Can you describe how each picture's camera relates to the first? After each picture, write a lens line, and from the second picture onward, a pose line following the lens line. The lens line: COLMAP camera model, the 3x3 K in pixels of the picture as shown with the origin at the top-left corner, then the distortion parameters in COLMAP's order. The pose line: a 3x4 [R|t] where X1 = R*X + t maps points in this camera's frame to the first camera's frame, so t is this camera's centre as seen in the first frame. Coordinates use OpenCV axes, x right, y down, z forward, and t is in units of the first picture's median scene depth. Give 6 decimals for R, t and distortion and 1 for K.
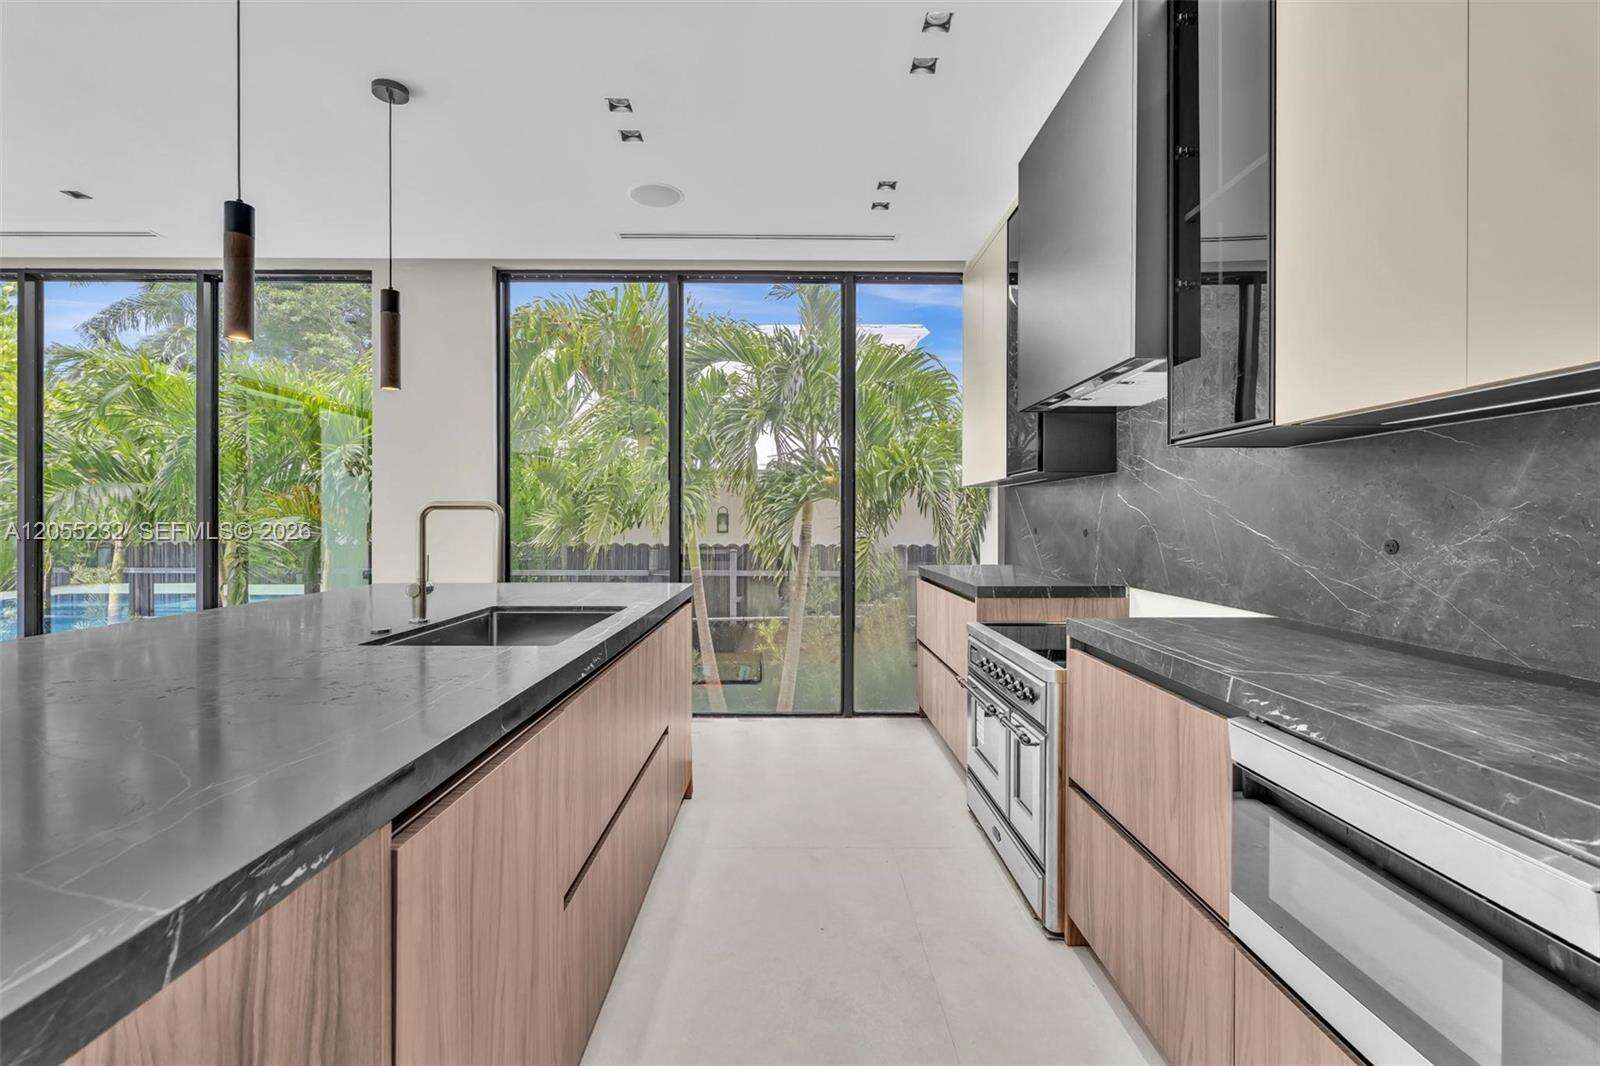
lens RADIAL K [[717.7, 0, 796.6], [0, 717.7, 529.1], [0, 0, 1]] dist [-0.004218, 0.001350]
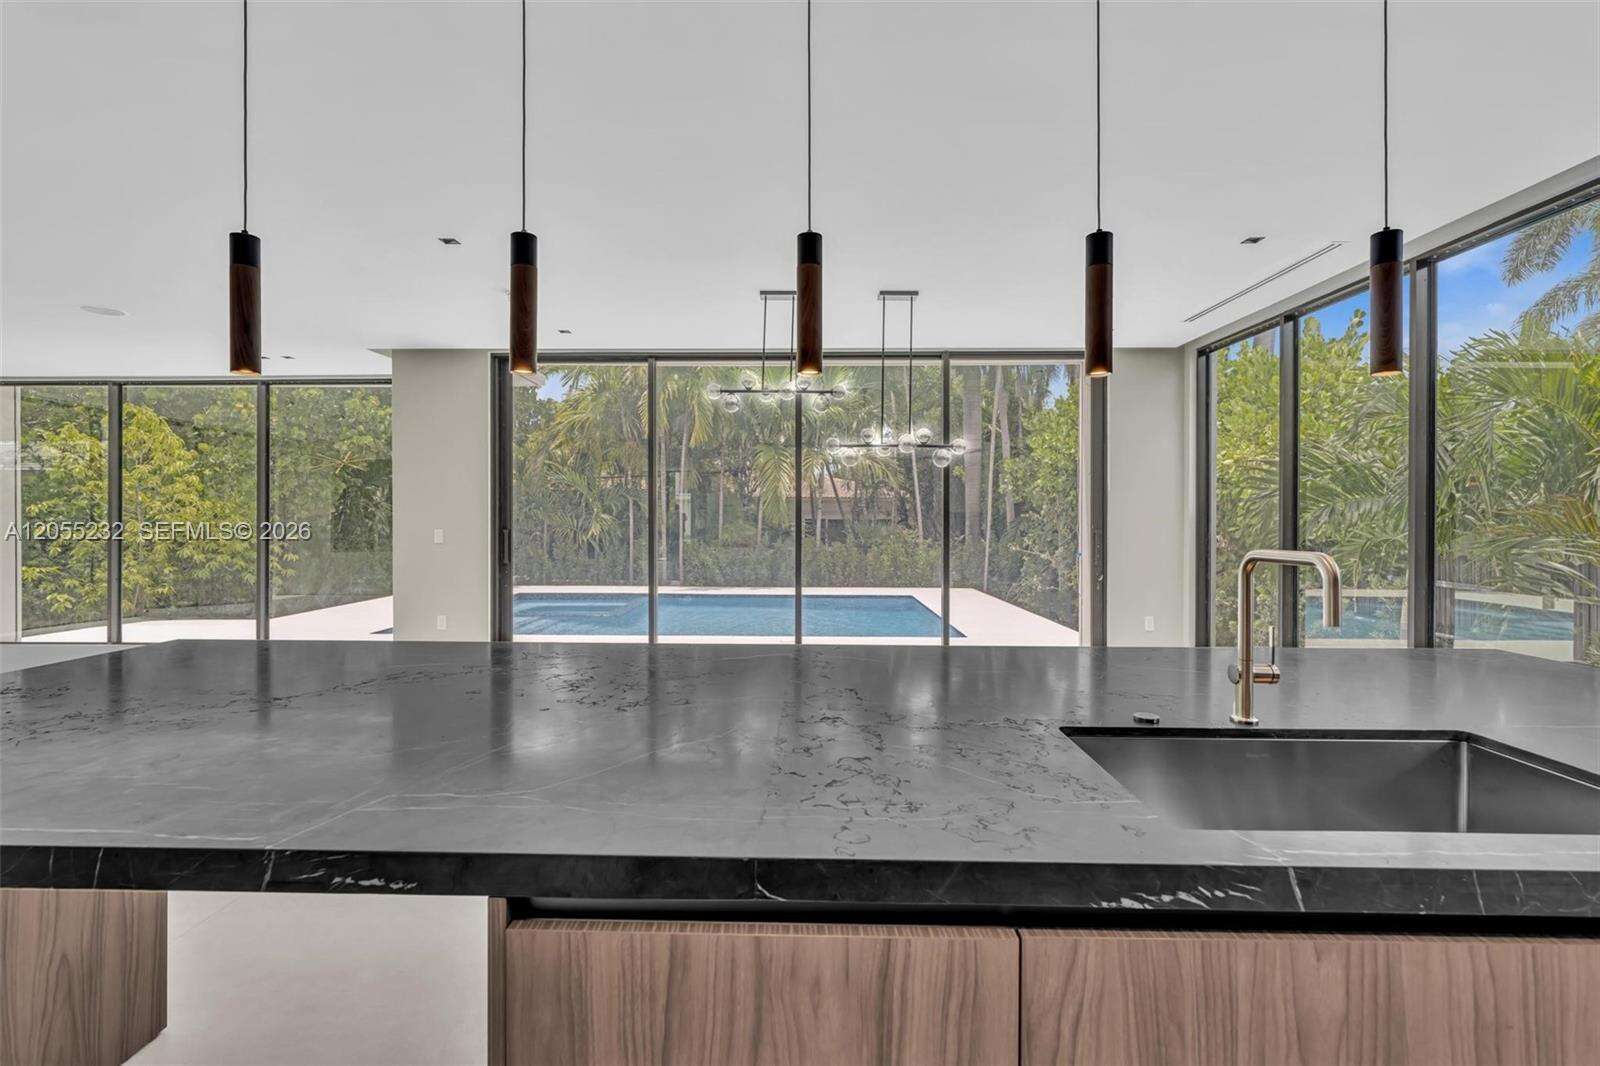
lens RADIAL K [[722.0, 0, 795.2], [0, 722.0, 516.9], [0, 0, 1]] dist [-0.003484, 0.000301]
pose [[-0.034227, -0.001062, -0.999414, 0.124862], [-0.013624, 0.999907, -0.000596, -0.041214], [0.999321, 0.013595, -0.034238, 0.380198]]
